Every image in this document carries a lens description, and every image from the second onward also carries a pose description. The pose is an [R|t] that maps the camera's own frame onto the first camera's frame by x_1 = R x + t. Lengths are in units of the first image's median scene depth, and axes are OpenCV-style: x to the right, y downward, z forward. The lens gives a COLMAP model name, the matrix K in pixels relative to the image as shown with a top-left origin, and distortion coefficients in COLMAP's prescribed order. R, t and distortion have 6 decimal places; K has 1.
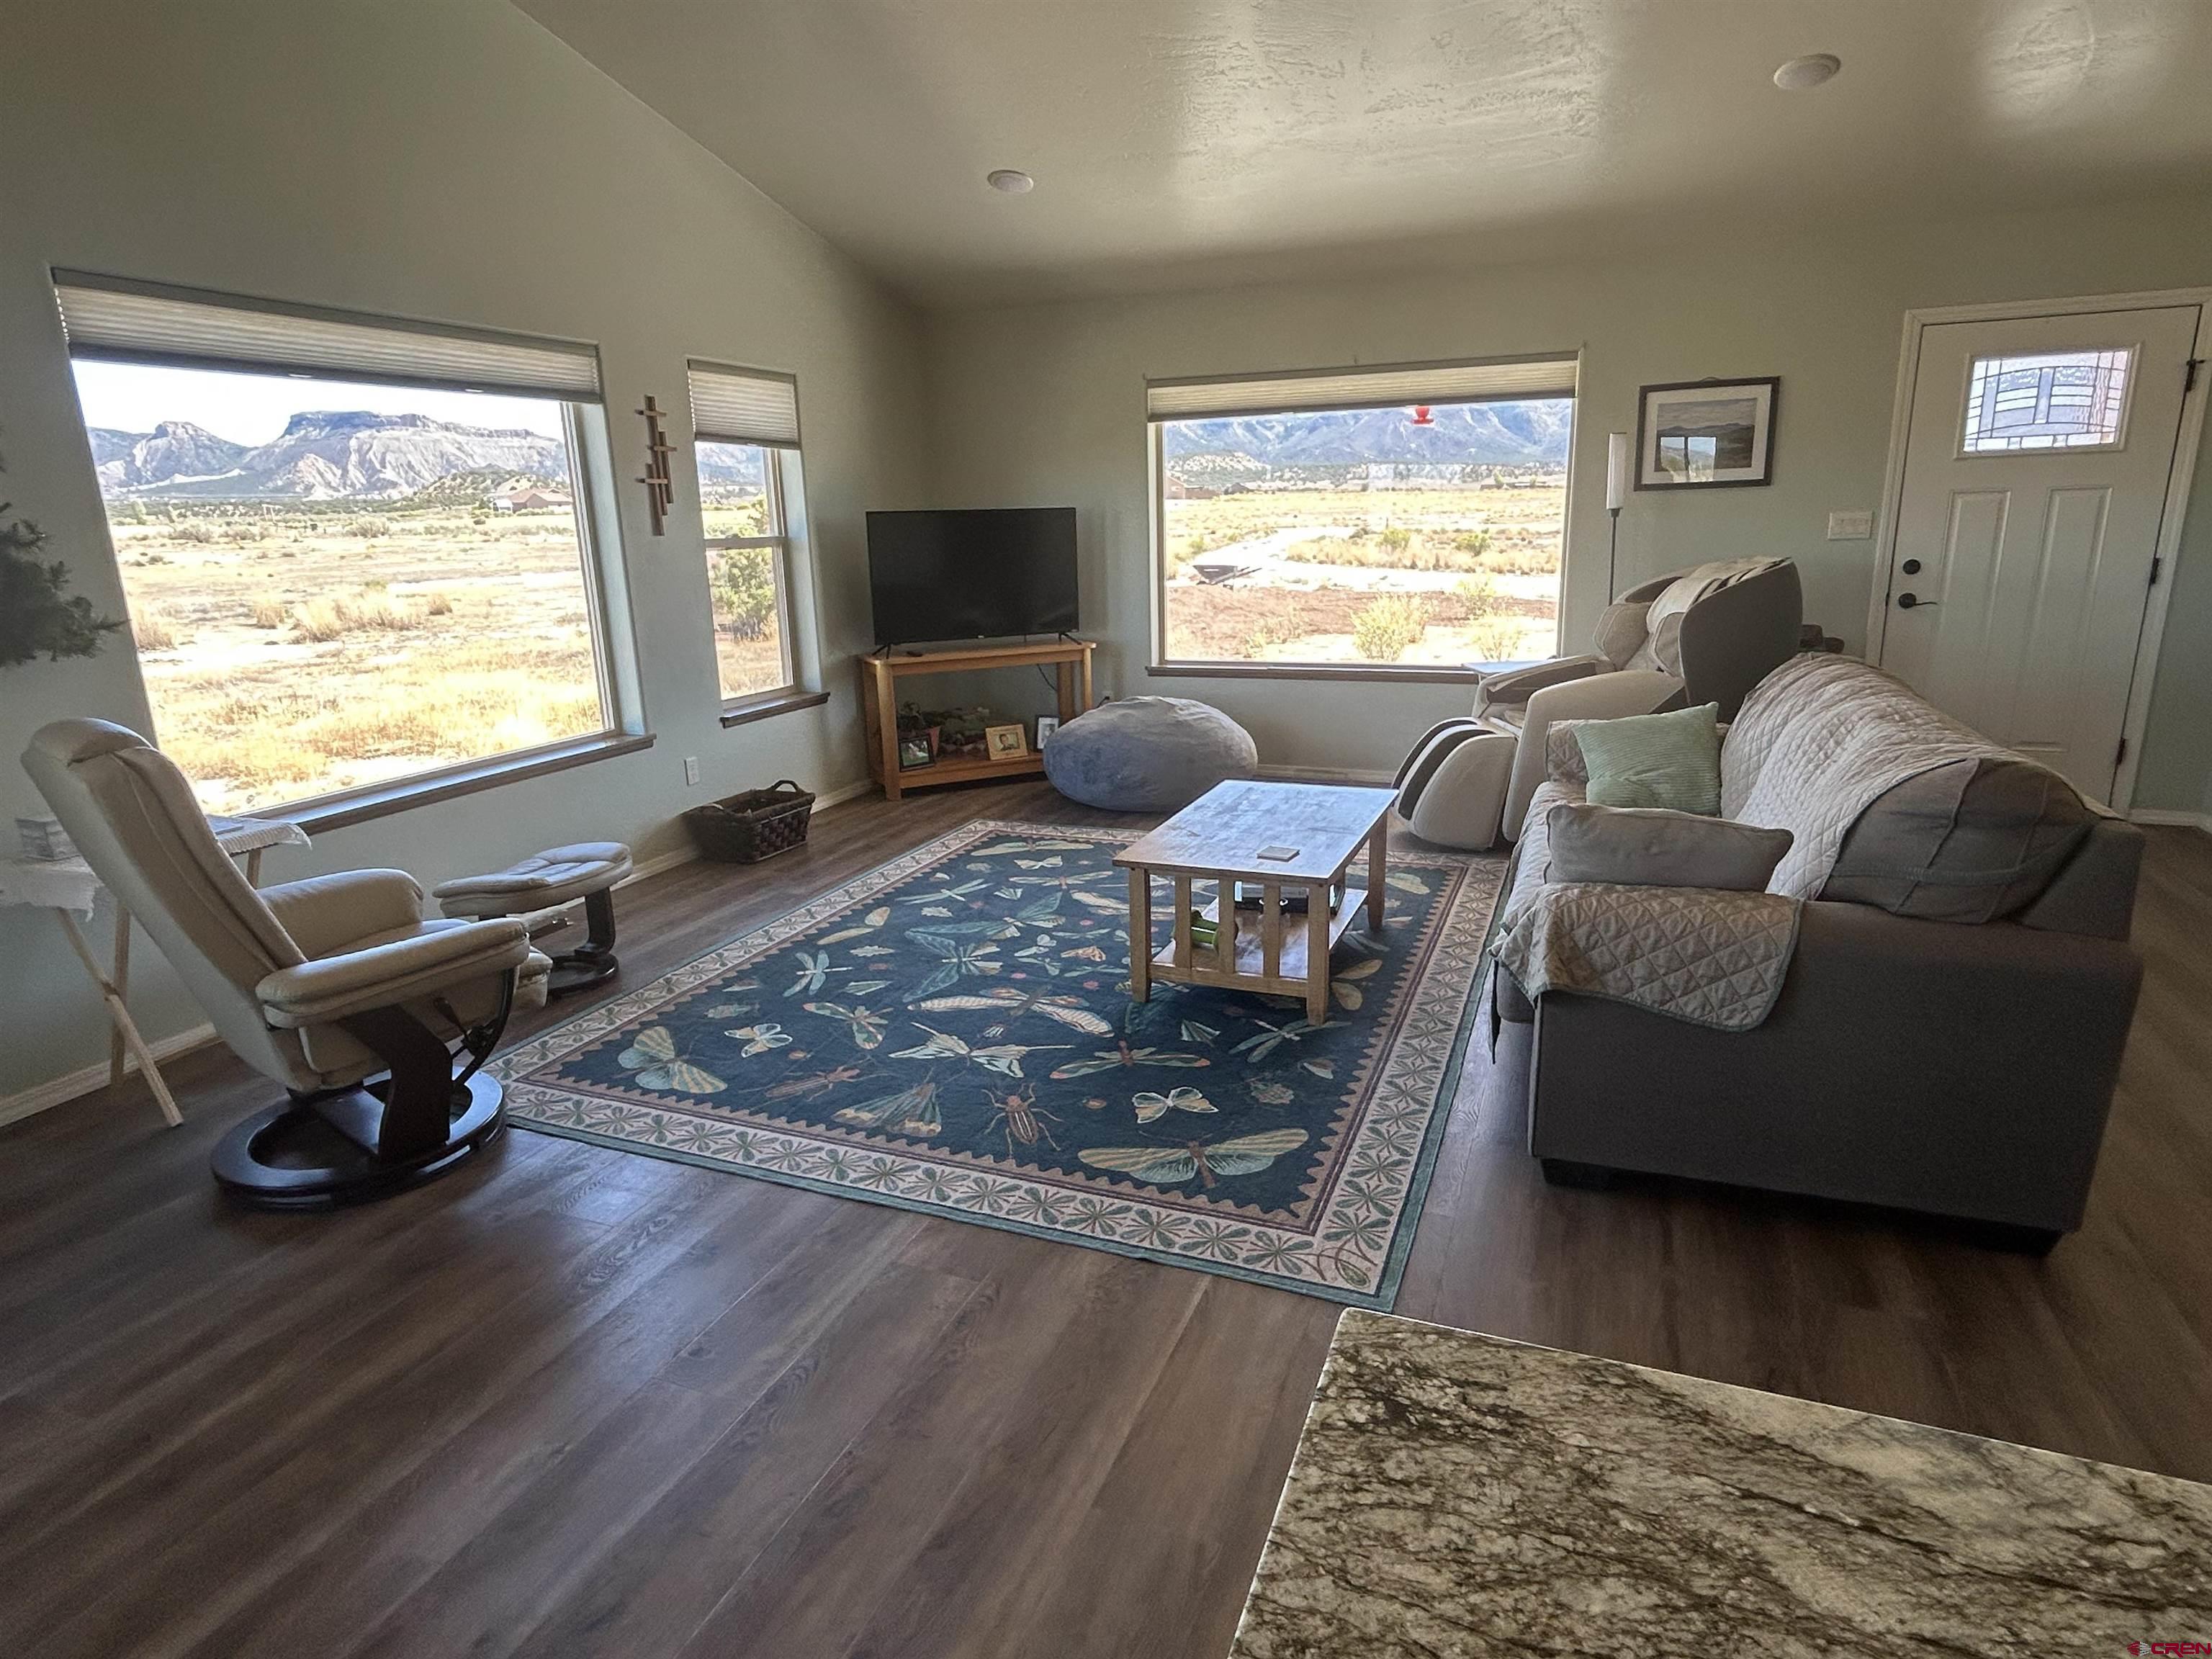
lens RADIAL K [[1244.0, 0, 1101.7], [0, 1244.0, 836.0], [0, 0, 1]] dist [-0.000841, 0.004141]
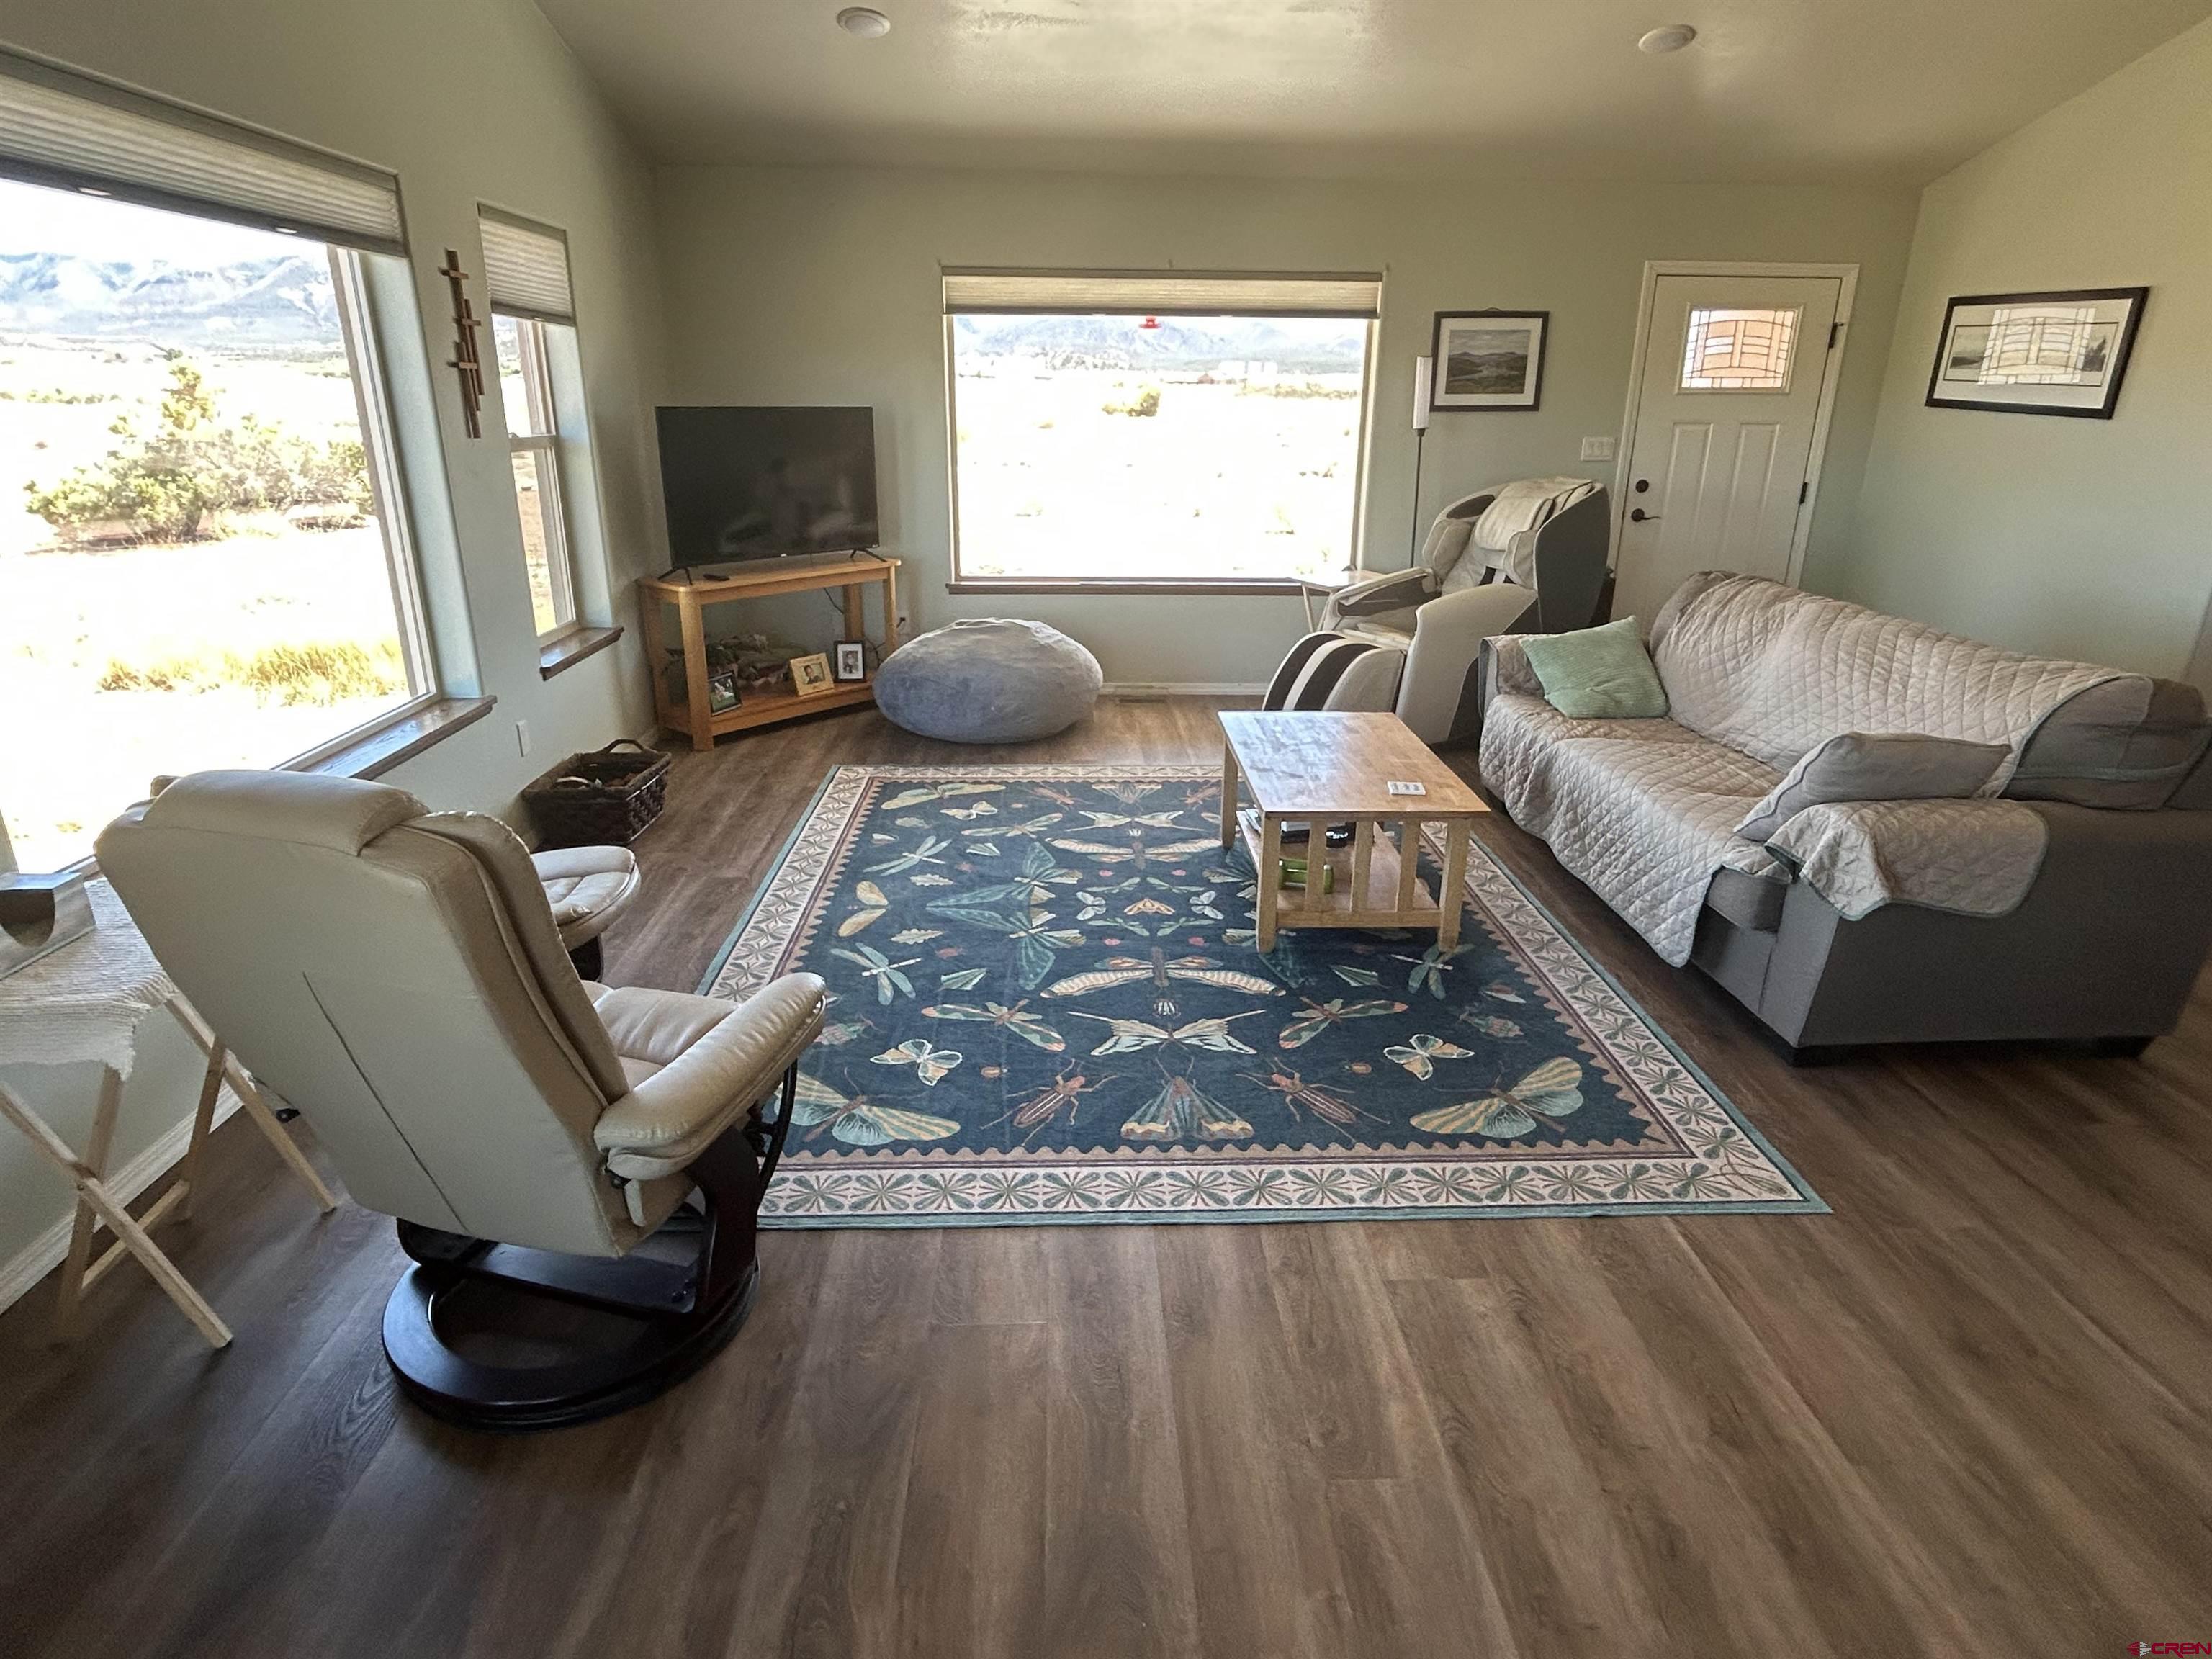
lens RADIAL K [[1245.9, 0, 1112.9], [0, 1245.9, 828.9], [0, 0, 1]] dist [0.001203, -0.000671]
pose [[0.910631, -0.104276, 0.399848, -0.332163], [0.071851, 0.992853, 0.095289, -0.046424], [-0.406926, -0.058044, 0.911615, 0.120987]]
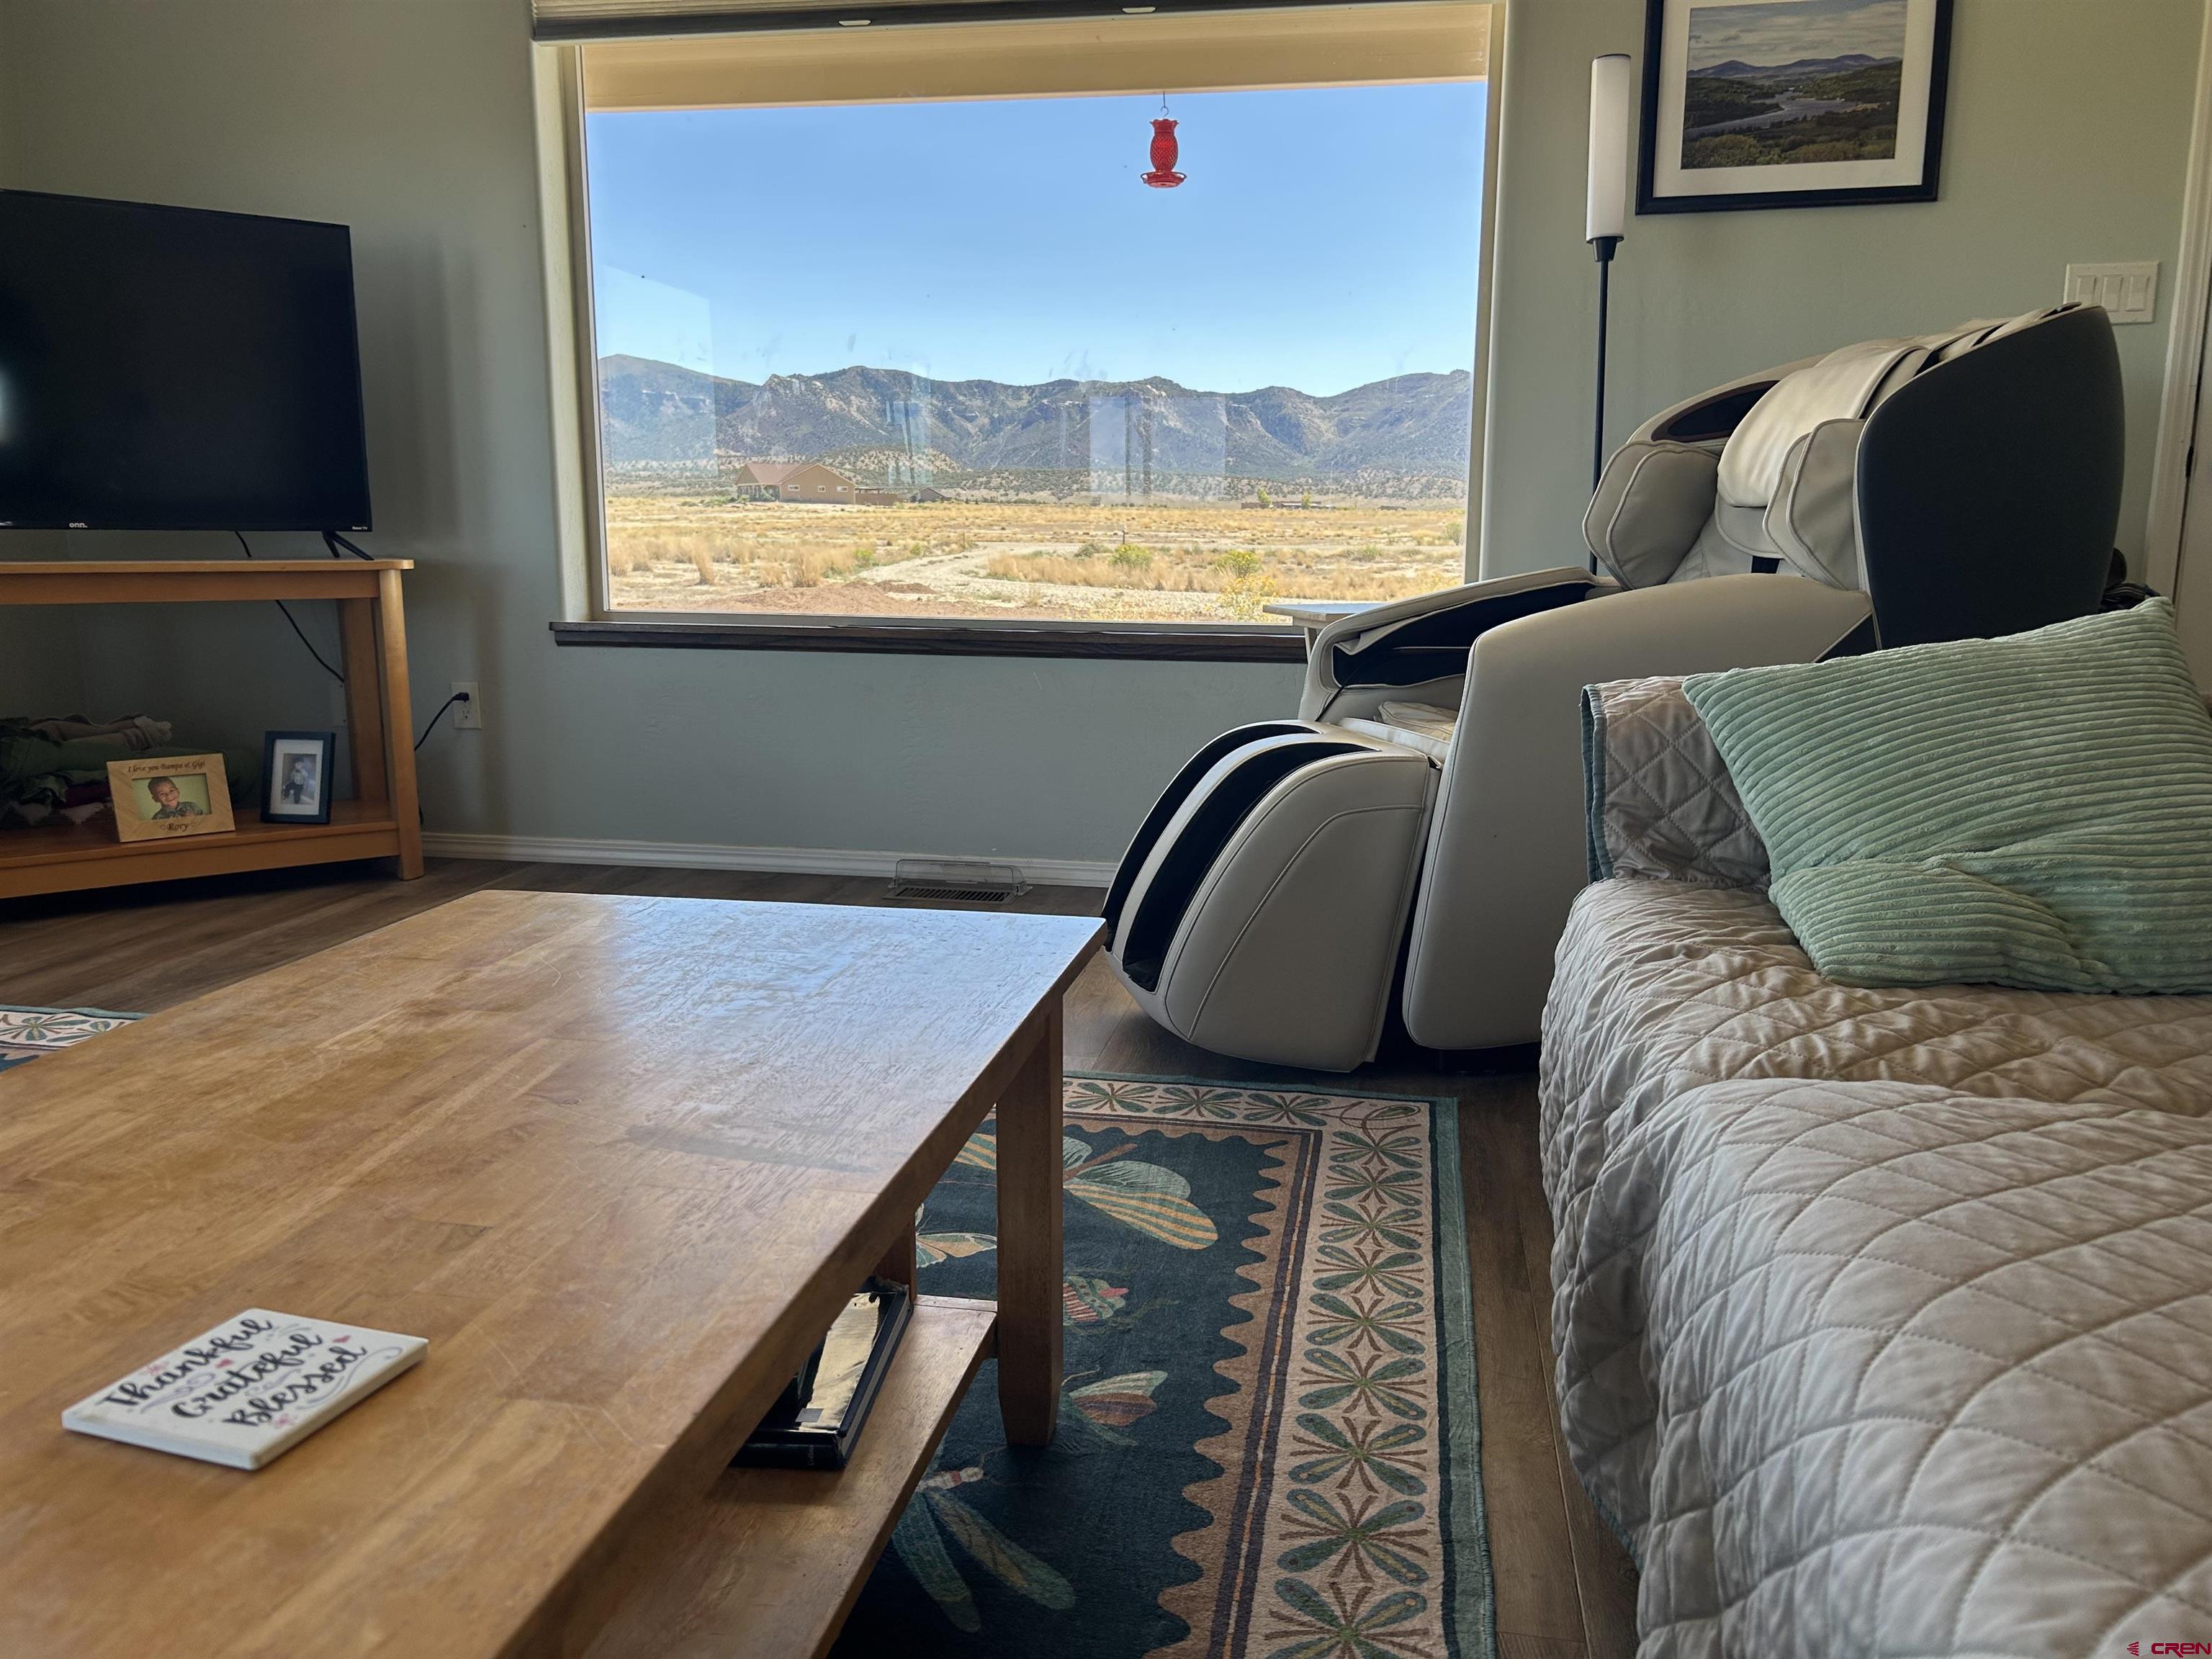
lens RADIAL K [[1697.7, 0, 1106.0], [0, 1697.7, 829.5], [0, 0, 1]] dist [0.030079, -0.001651]
pose [[0.977966, -0.004025, 0.208725, 0.136858], [0.020190, 0.996951, -0.075375, -0.023283], [-0.207785, 0.077928, 0.975065, 0.538855]]
